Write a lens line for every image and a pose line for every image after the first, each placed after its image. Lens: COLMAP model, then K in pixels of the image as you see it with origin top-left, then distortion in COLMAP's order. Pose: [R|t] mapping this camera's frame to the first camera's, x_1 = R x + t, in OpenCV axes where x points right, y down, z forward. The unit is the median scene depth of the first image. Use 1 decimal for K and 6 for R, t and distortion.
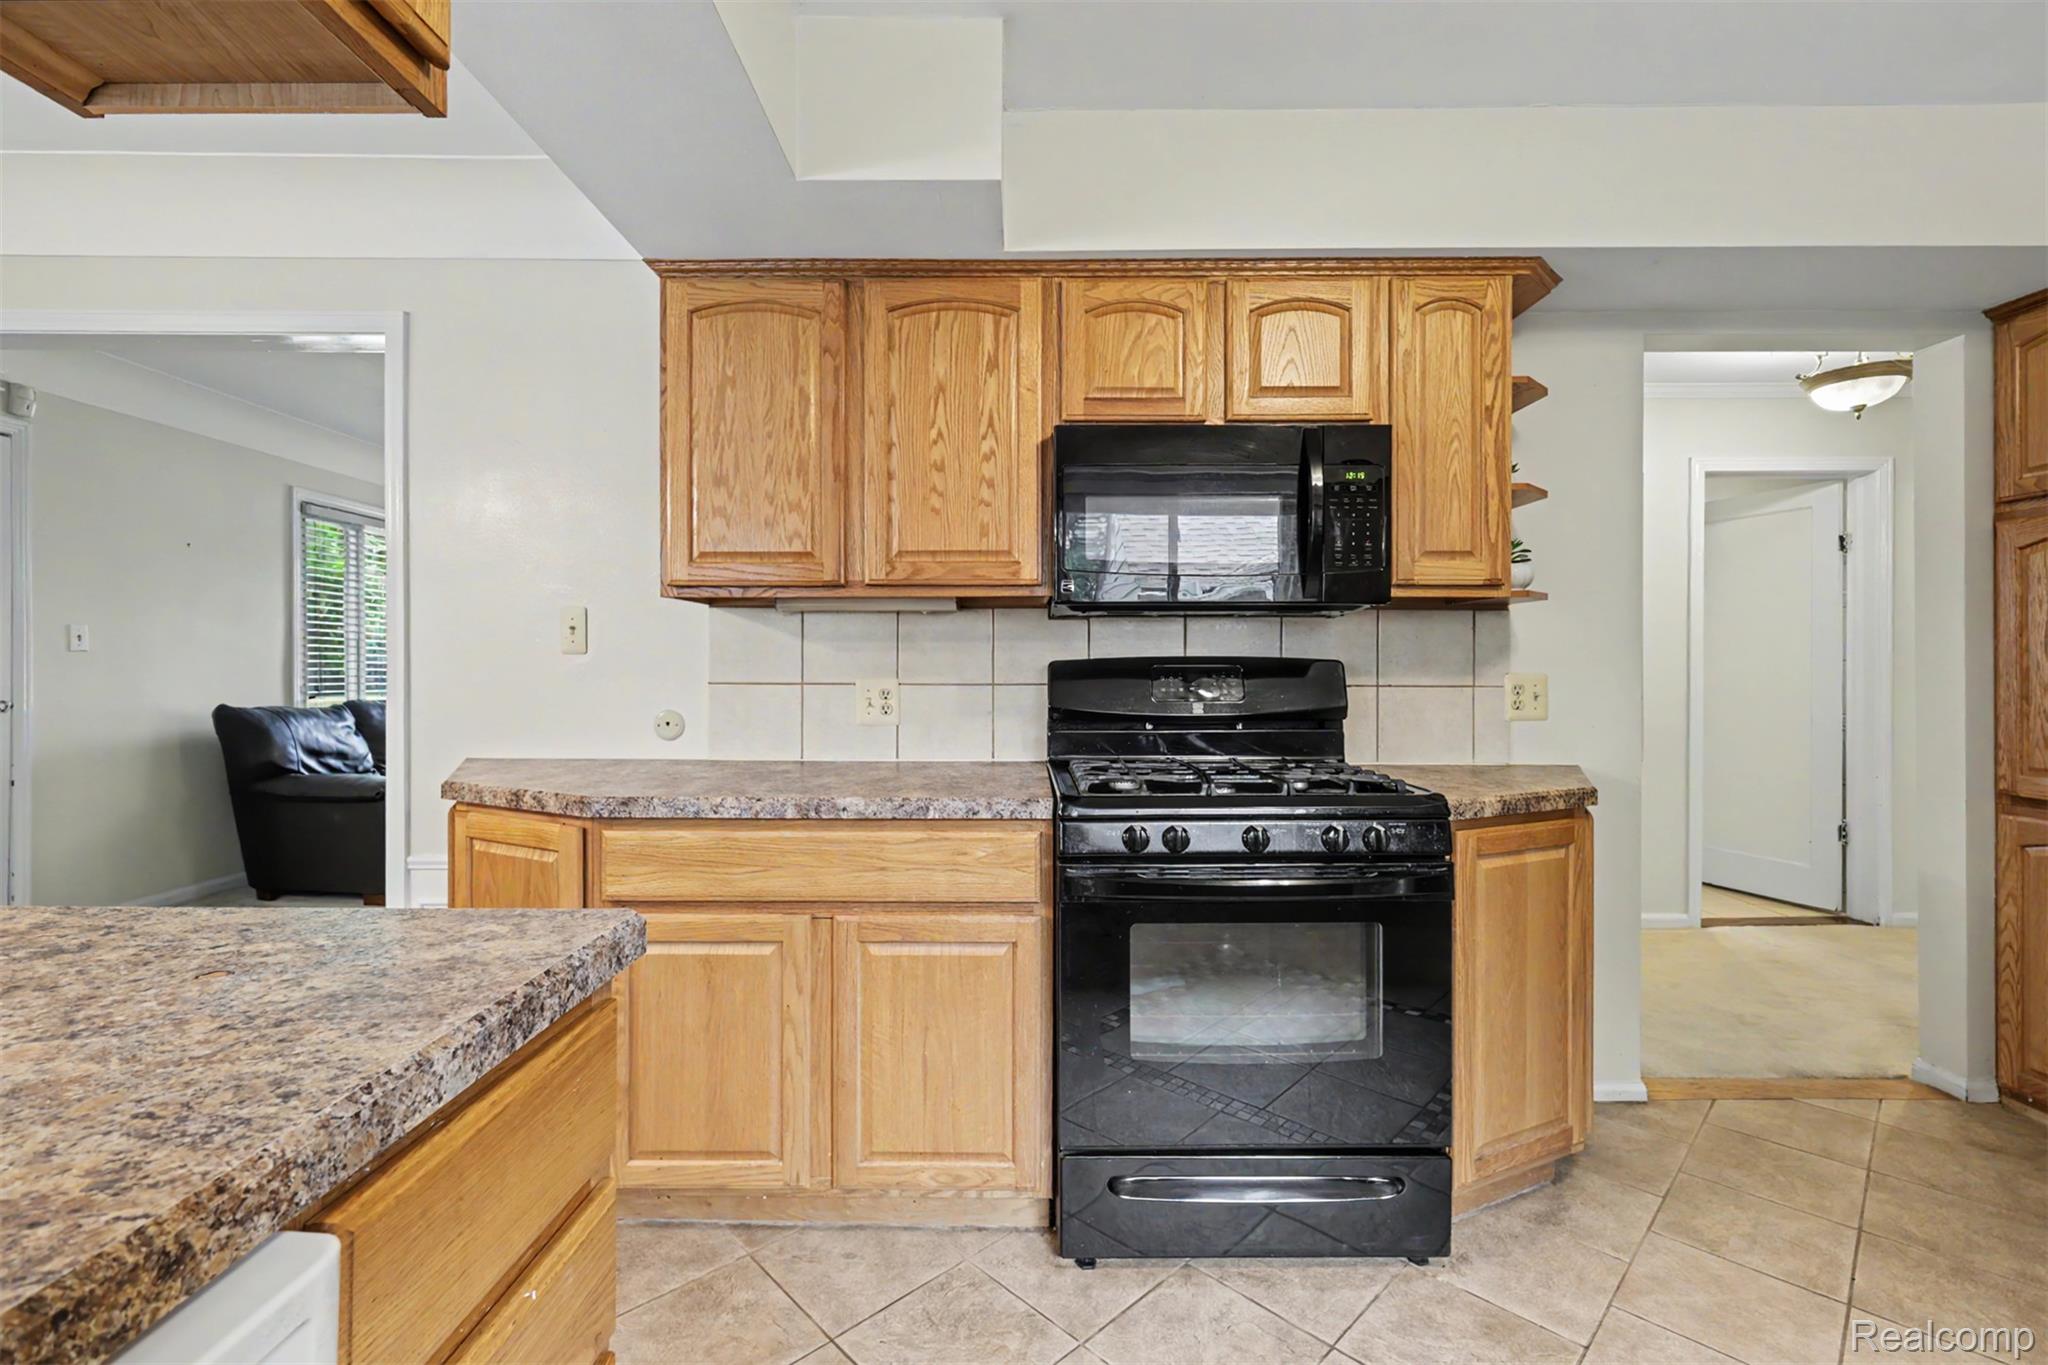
lens RADIAL K [[900.3, 0, 1026.5], [0, 900.3, 678.1], [0, 0, 1]] dist [0.001379, 0.001112]
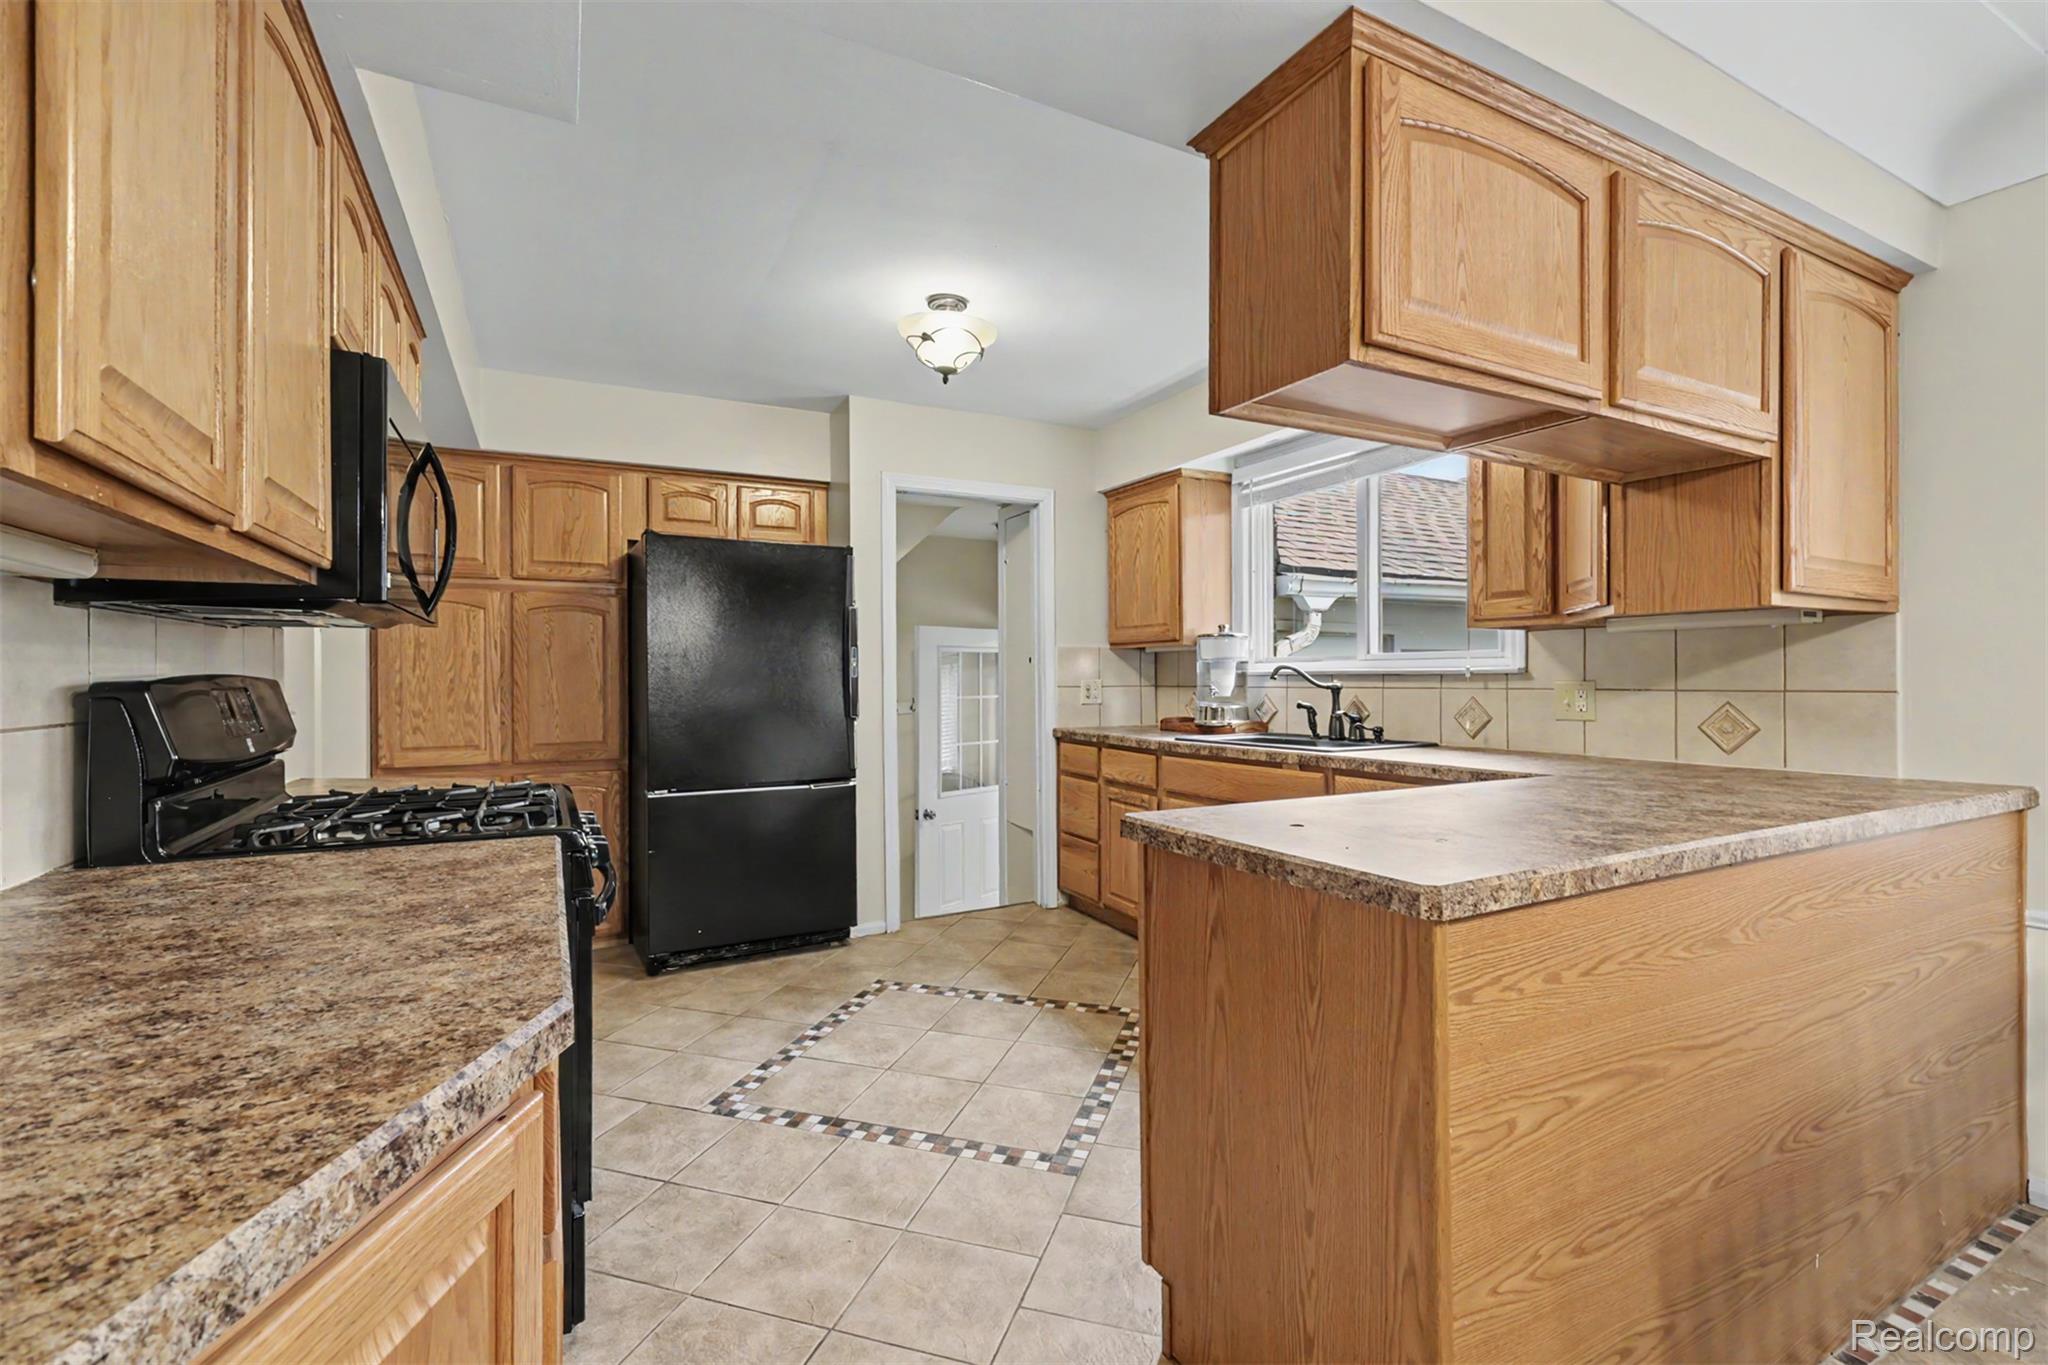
lens RADIAL K [[900.3, 0, 1026.5], [0, 900.3, 678.1], [0, 0, 1]] dist [0.001379, 0.001112]
pose [[-0.479155, -0.001449, 0.877729, -0.727869], [0.024114, 0.999599, 0.014815, -0.016154], [-0.877399, 0.028264, -0.478929, 0.752678]]
